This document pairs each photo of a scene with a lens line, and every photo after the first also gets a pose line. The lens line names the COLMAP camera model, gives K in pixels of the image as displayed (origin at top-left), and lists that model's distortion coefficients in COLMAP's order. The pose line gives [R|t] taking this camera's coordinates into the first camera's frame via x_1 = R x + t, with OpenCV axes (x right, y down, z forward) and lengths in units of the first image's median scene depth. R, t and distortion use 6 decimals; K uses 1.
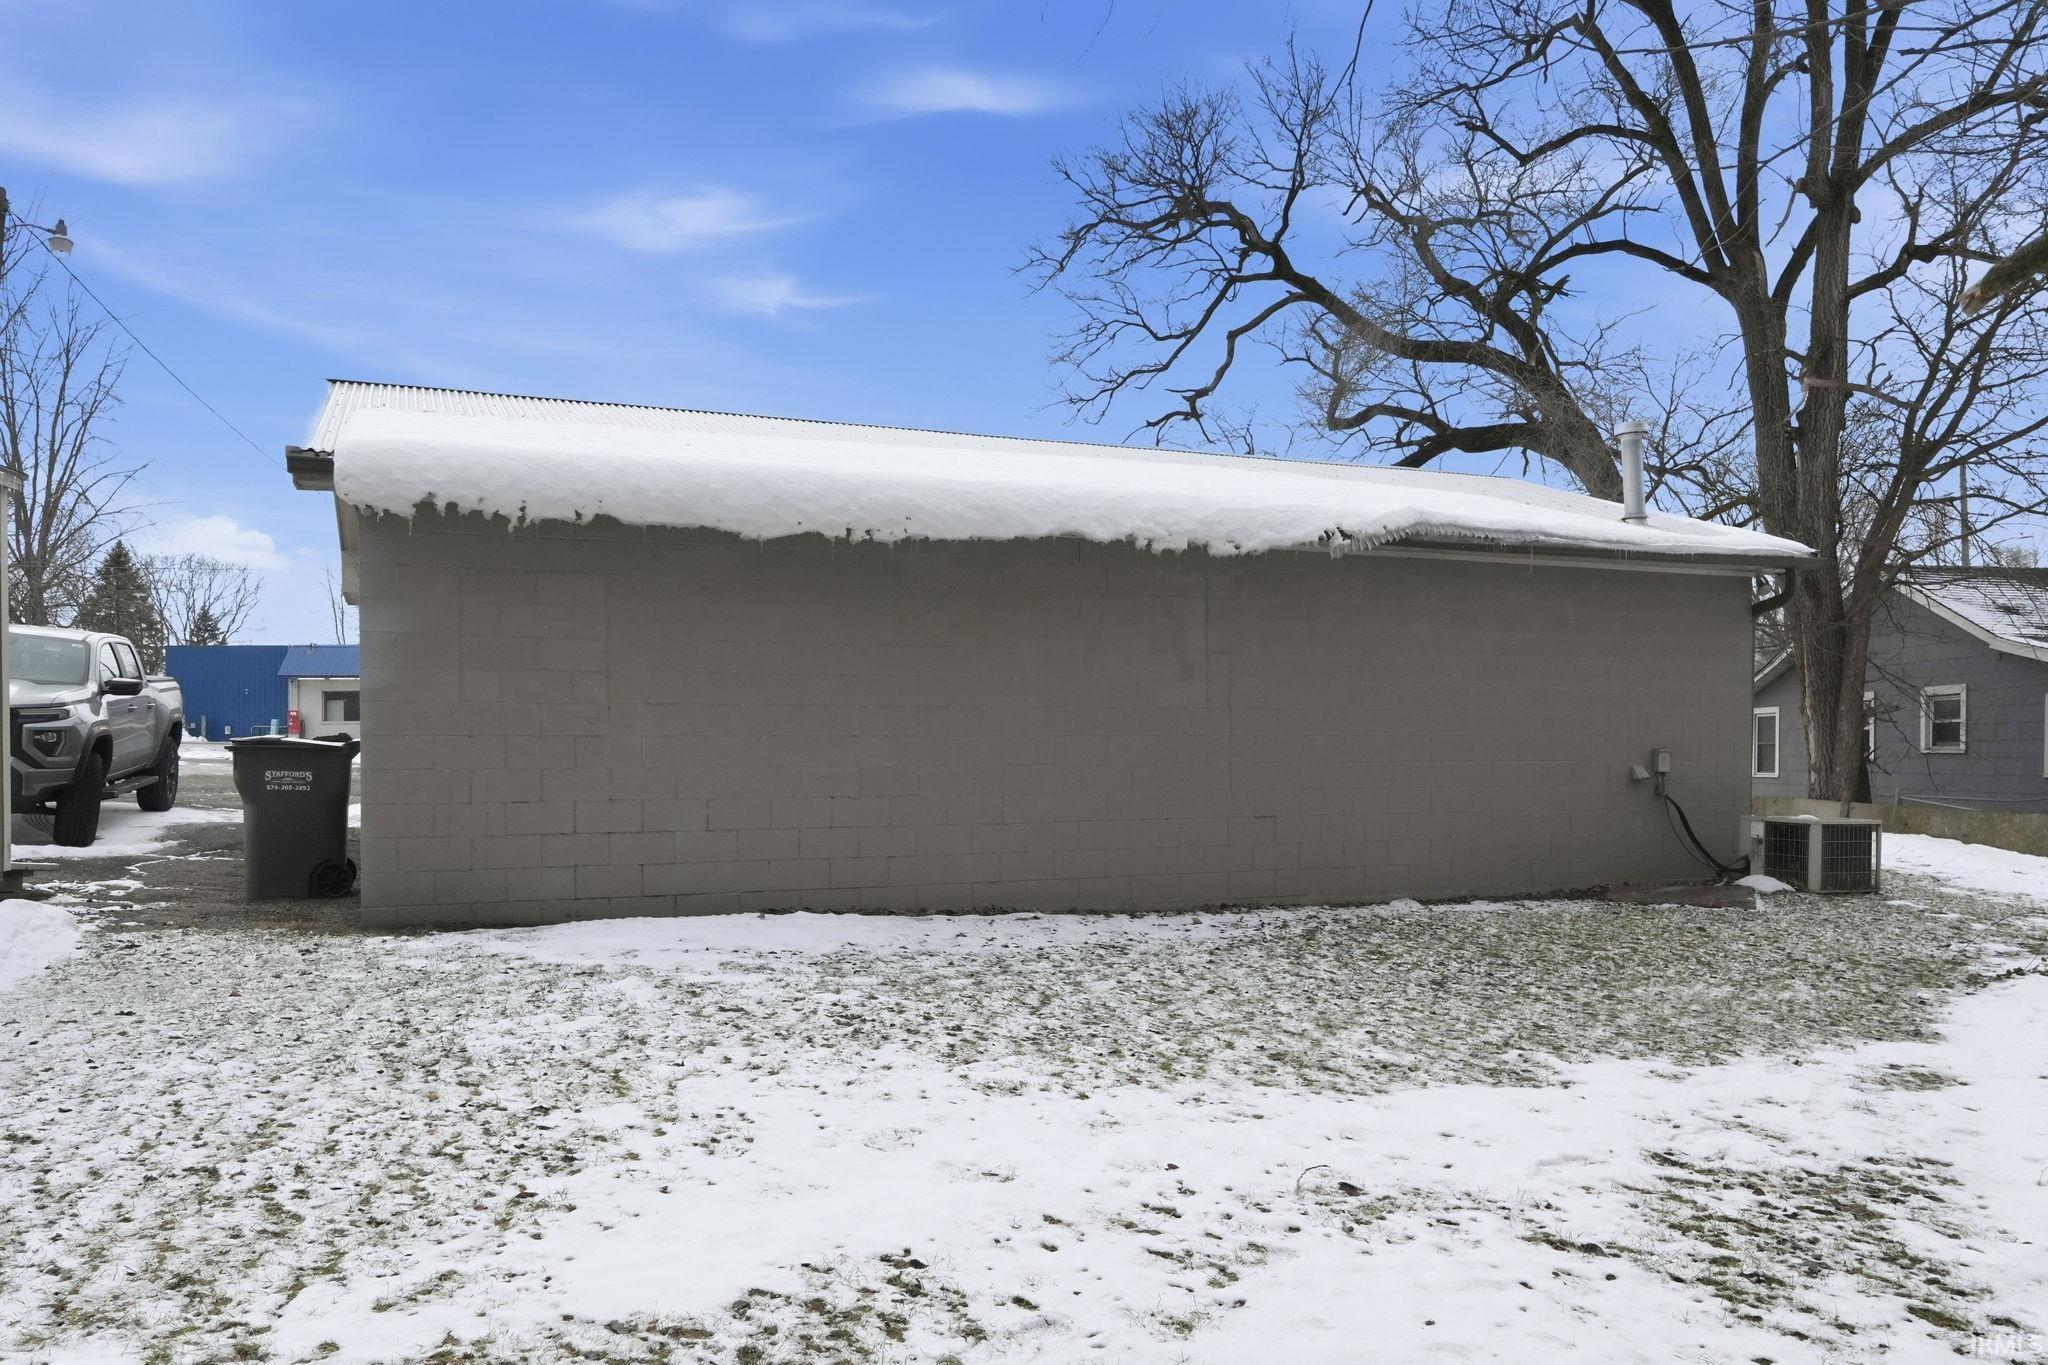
lens RADIAL K [[1403.2, 0, 910.0], [0, 1403.2, 633.2], [0, 0, 1]] dist [-0.007521, 0.004129]
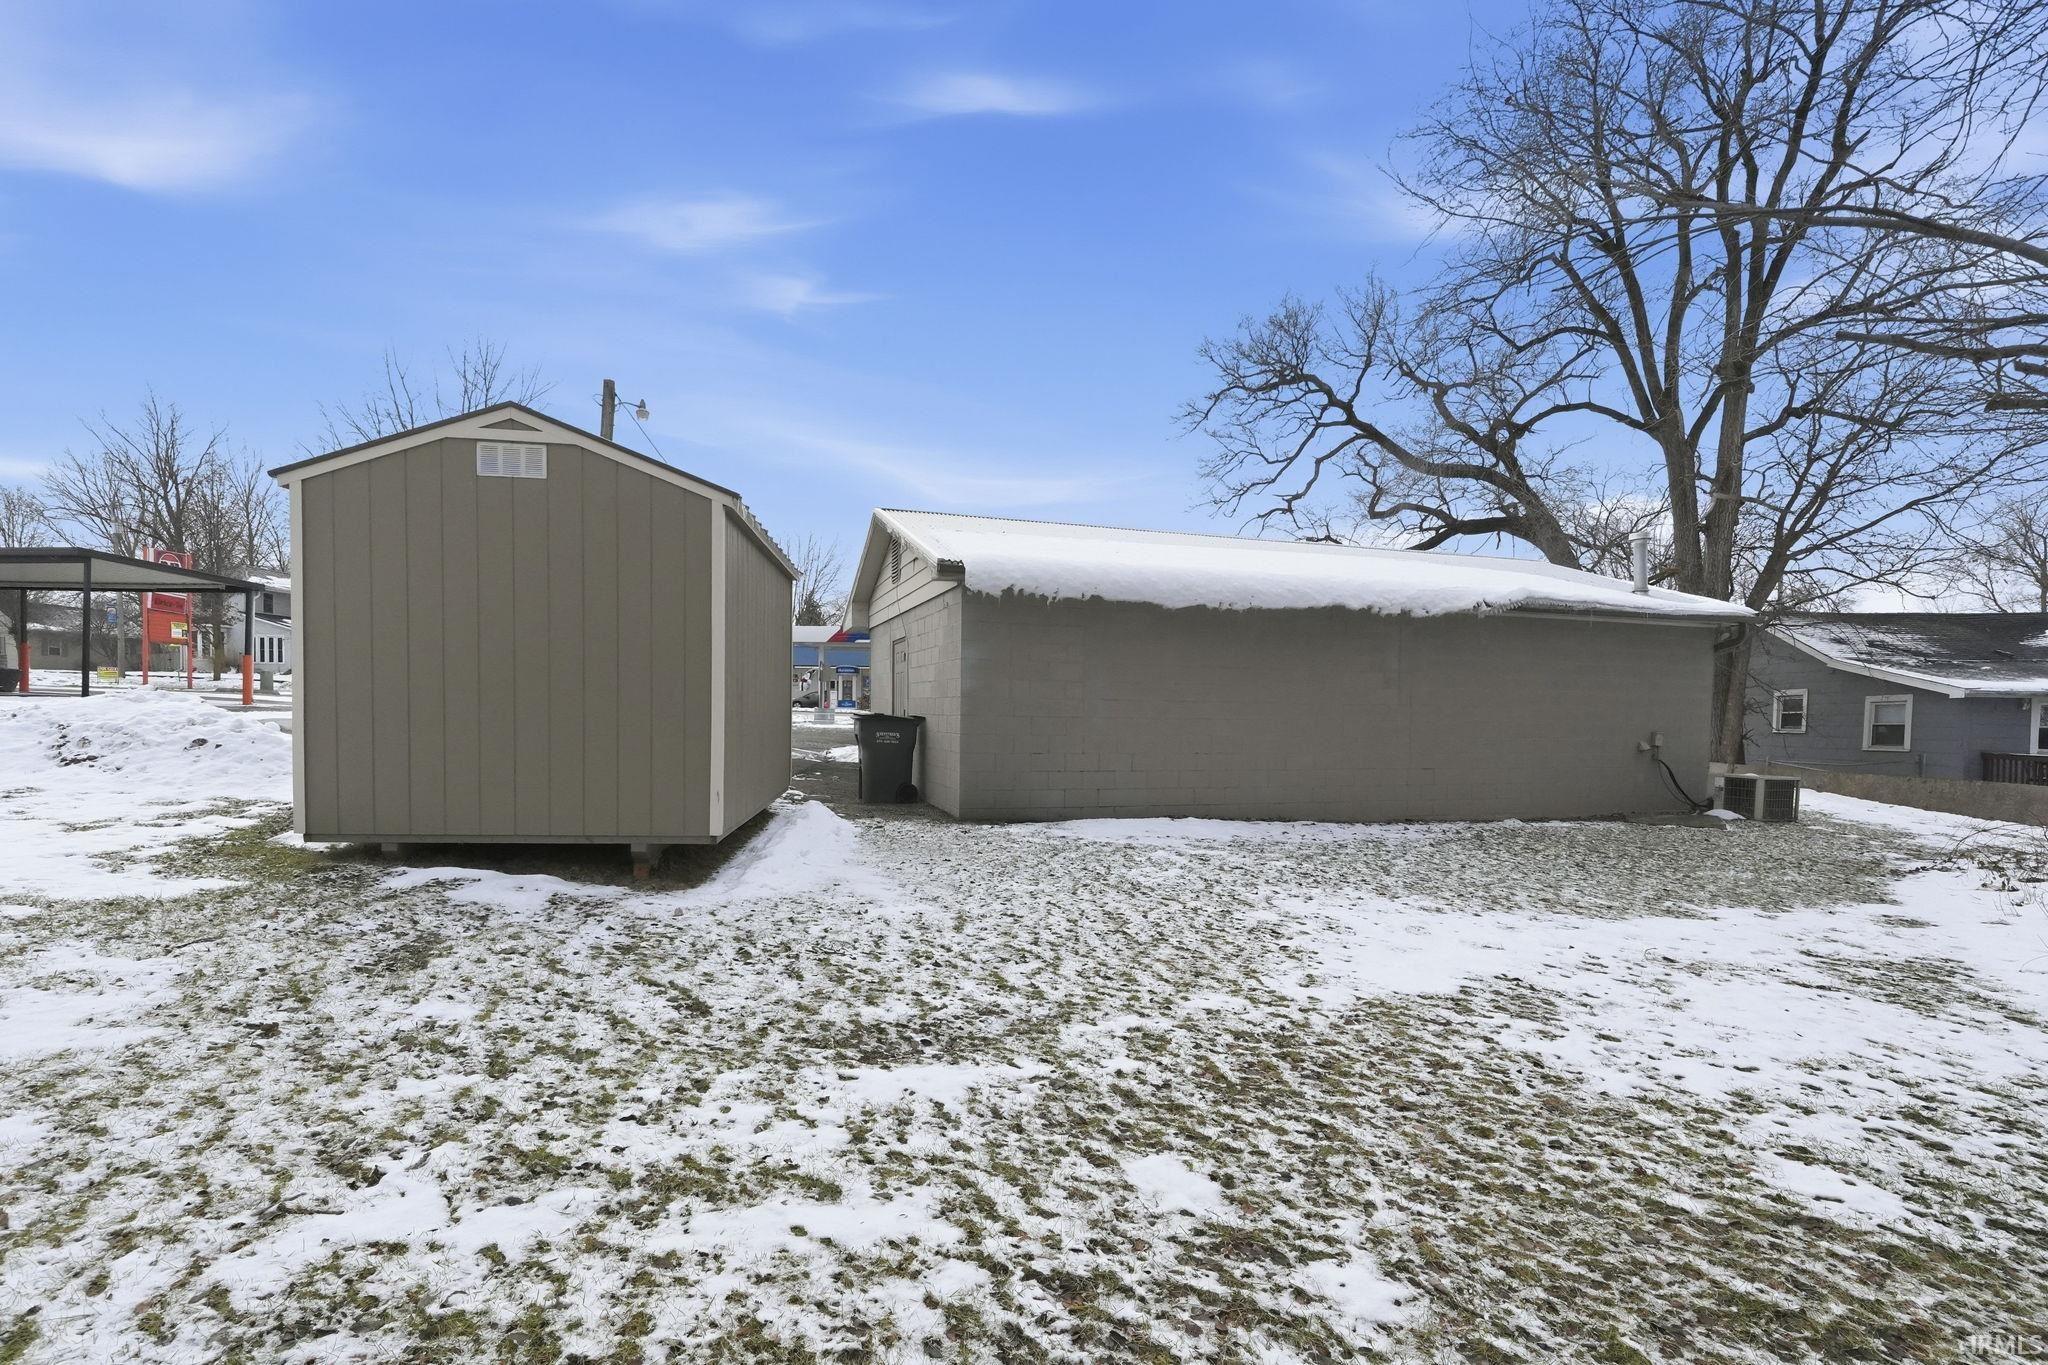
lens RADIAL K [[887.9, 0, 1026.1], [0, 887.9, 665.6], [0, 0, 1]] dist [0.001043, -0.000202]
pose [[0.998168, 0.012782, -0.059136, -0.307652], [-0.011309, 0.999619, 0.025191, -0.028377], [0.059435, -0.024476, 0.997932, -0.186991]]
